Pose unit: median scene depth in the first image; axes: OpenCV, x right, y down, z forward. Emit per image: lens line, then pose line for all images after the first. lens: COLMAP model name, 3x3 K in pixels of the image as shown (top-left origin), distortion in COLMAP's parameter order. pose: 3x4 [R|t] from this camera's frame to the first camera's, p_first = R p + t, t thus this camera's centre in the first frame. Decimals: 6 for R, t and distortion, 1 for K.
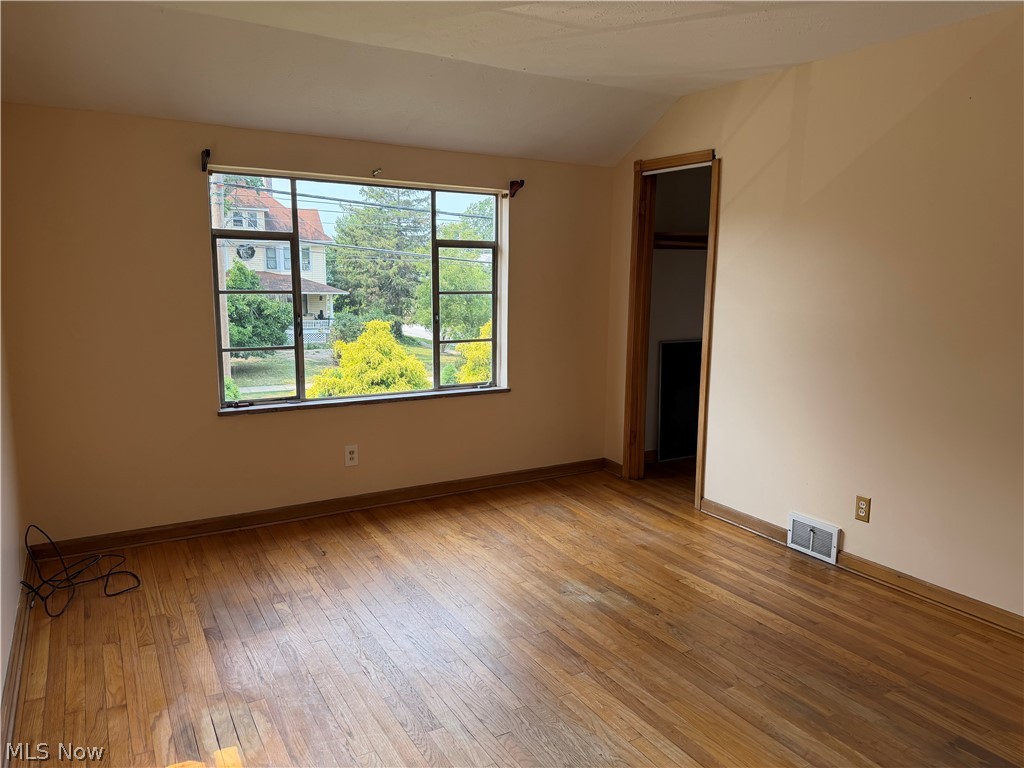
lens RADIAL K [[720.0, 0, 512.0], [0, 720.0, 384.0], [0, 0, 1]] dist [0.123369, -0.215926]
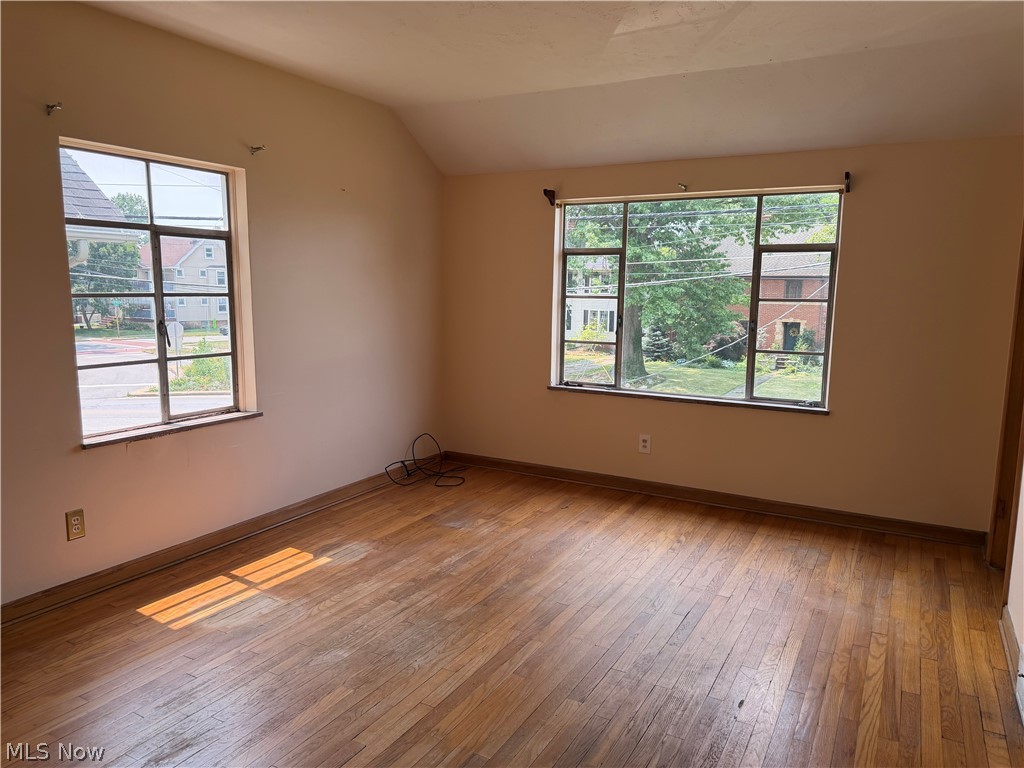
lens RADIAL K [[720.0, 0, 512.0], [0, 720.0, 384.0], [0, 0, 1]] dist [0.123369, -0.215926]
pose [[0.495308, 0.109757, -0.861756, 0.639802], [-0.143143, 0.988739, 0.043656, -0.011528], [0.856843, 0.101731, 0.505441, 0.258986]]
